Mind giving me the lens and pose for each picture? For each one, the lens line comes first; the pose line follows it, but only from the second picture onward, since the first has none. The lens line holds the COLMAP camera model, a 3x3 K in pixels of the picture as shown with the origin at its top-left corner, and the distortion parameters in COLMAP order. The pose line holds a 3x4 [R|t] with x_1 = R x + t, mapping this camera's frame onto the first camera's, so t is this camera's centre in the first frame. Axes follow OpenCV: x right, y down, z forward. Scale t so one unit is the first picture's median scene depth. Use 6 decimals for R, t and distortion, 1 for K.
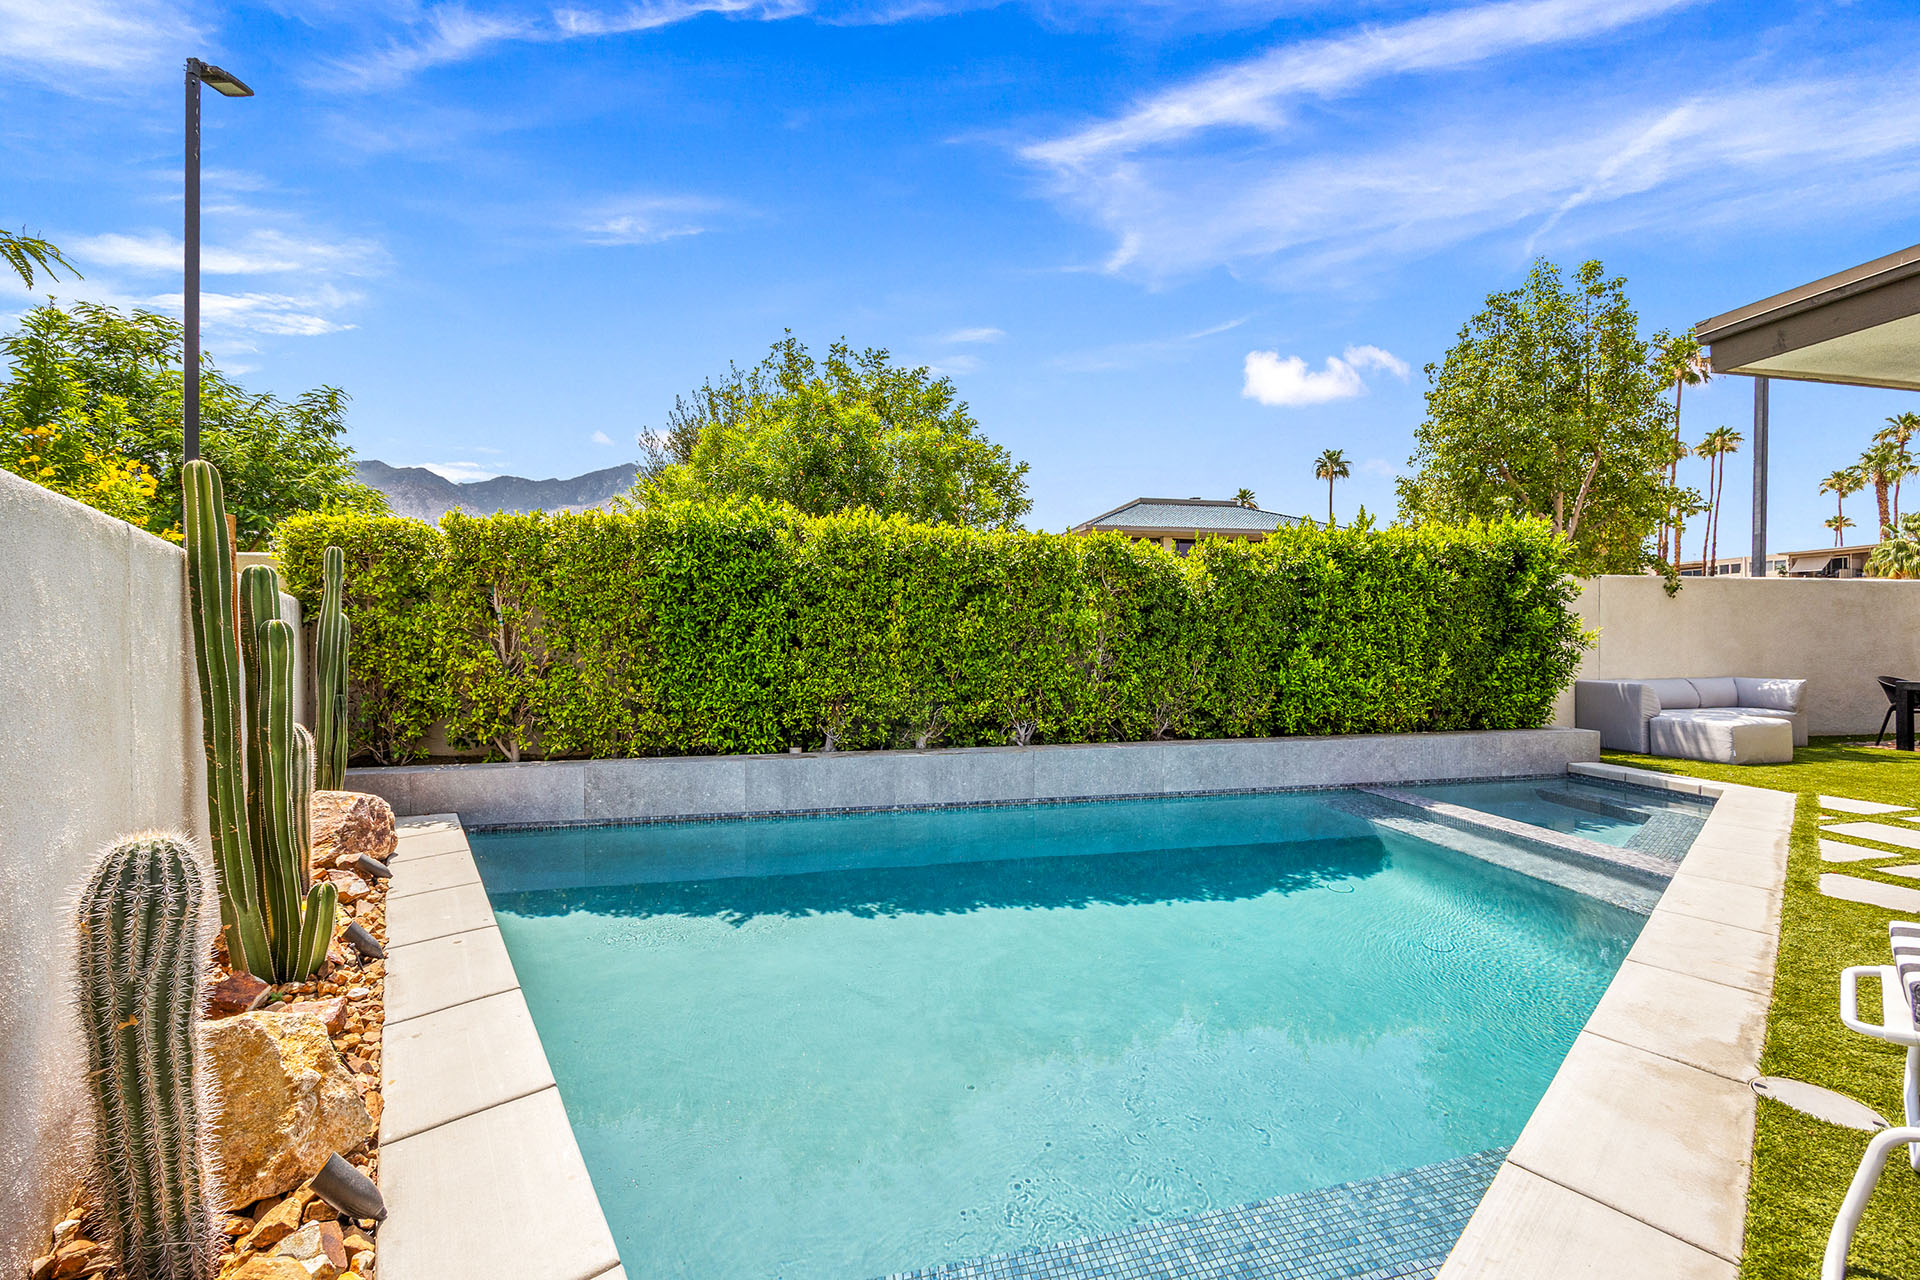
lens RADIAL K [[754.6, 0, 964.1], [0, 754.6, 639.9], [0, 0, 1]] dist [-0.003210, -0.000472]
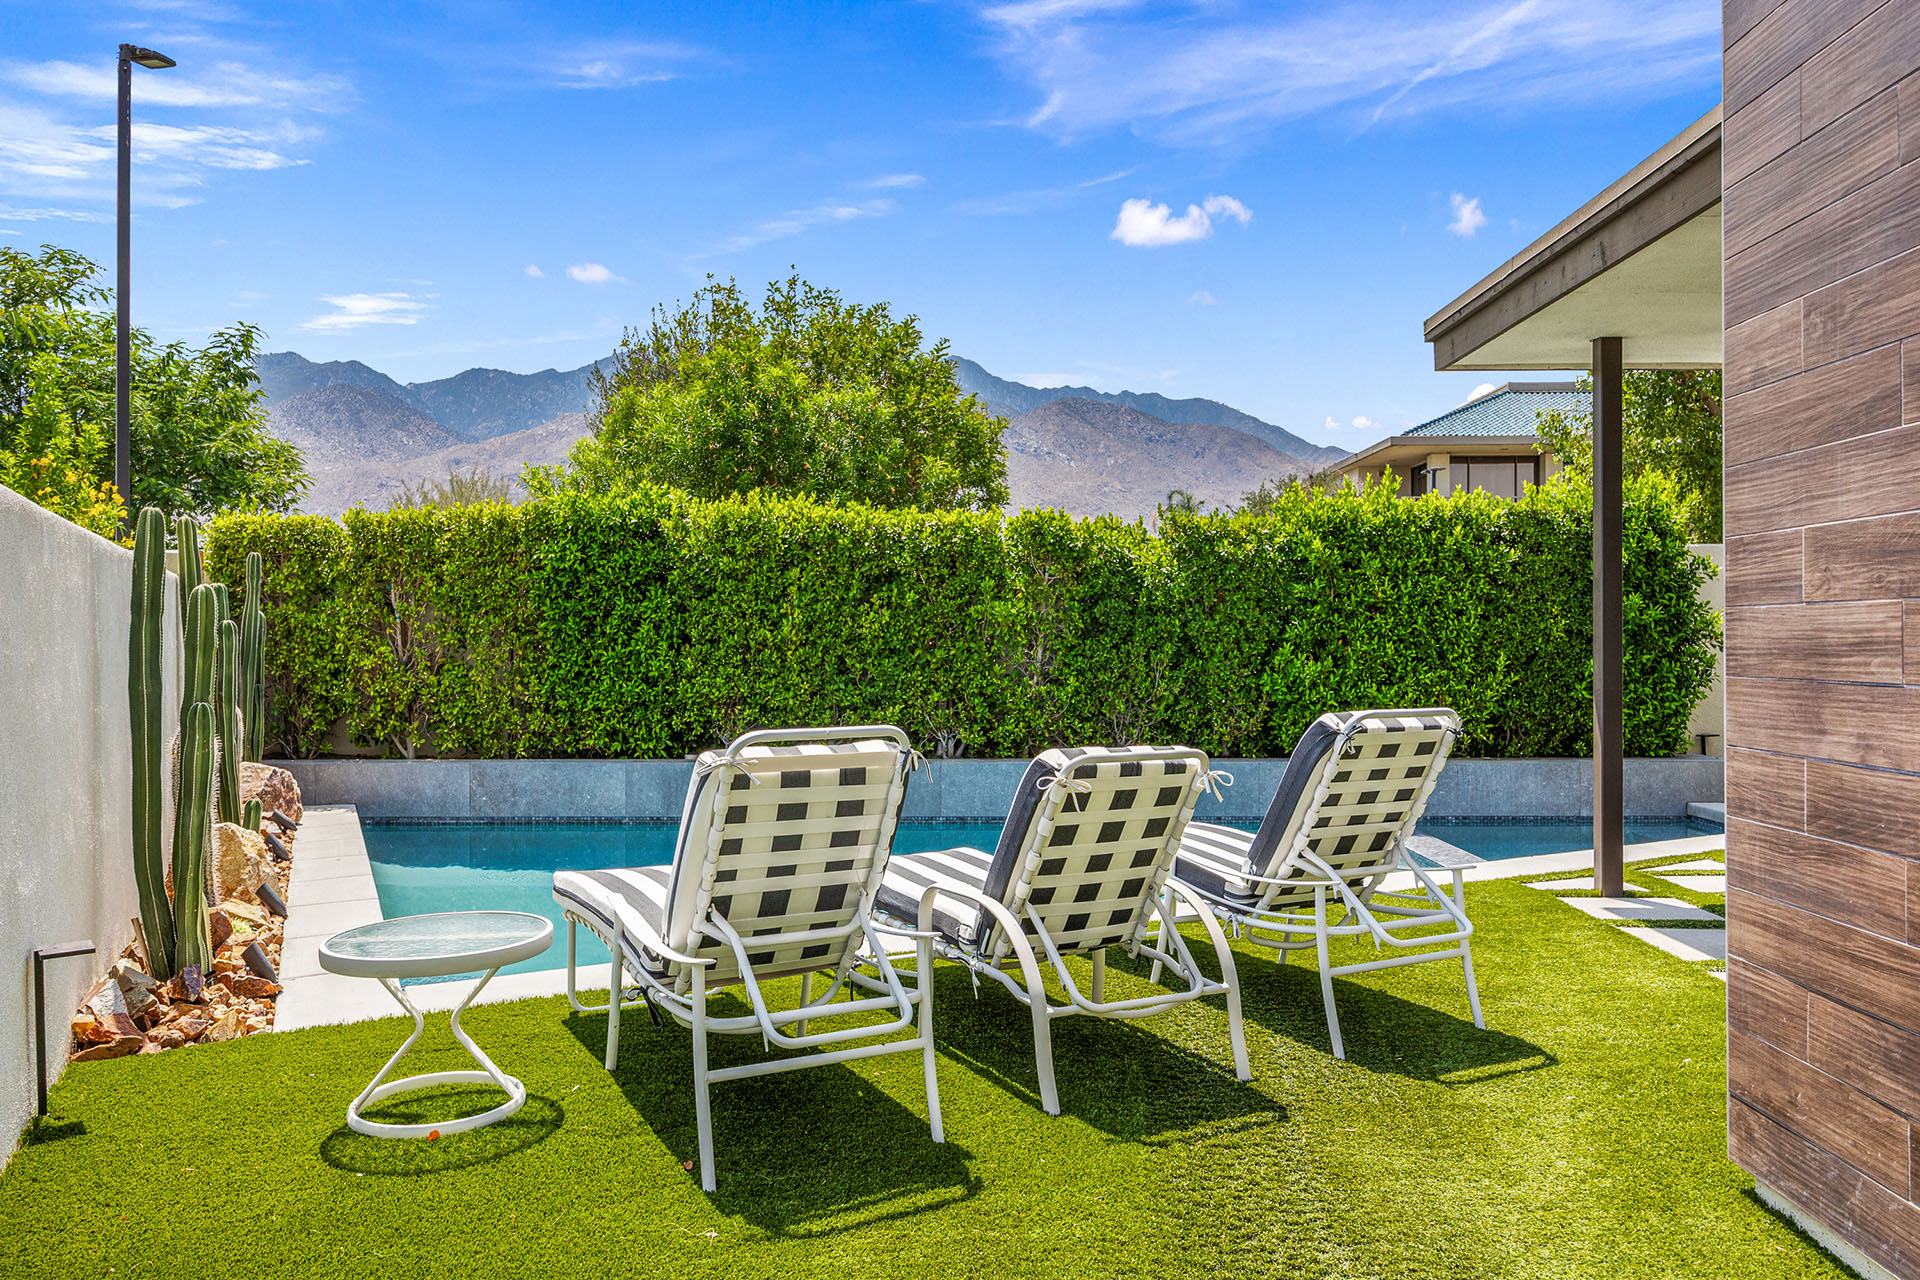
lens RADIAL K [[1380.9, 0, 960.0], [0, 1380.9, 640.0], [0, 0, 1]] dist [0.002823, -0.001792]
pose [[0.976519, -0.000266, -0.215430, 0.481543], [-0.001118, 0.999979, -0.006305, 0.015297], [0.215427, 0.006398, 0.976499, -0.593288]]
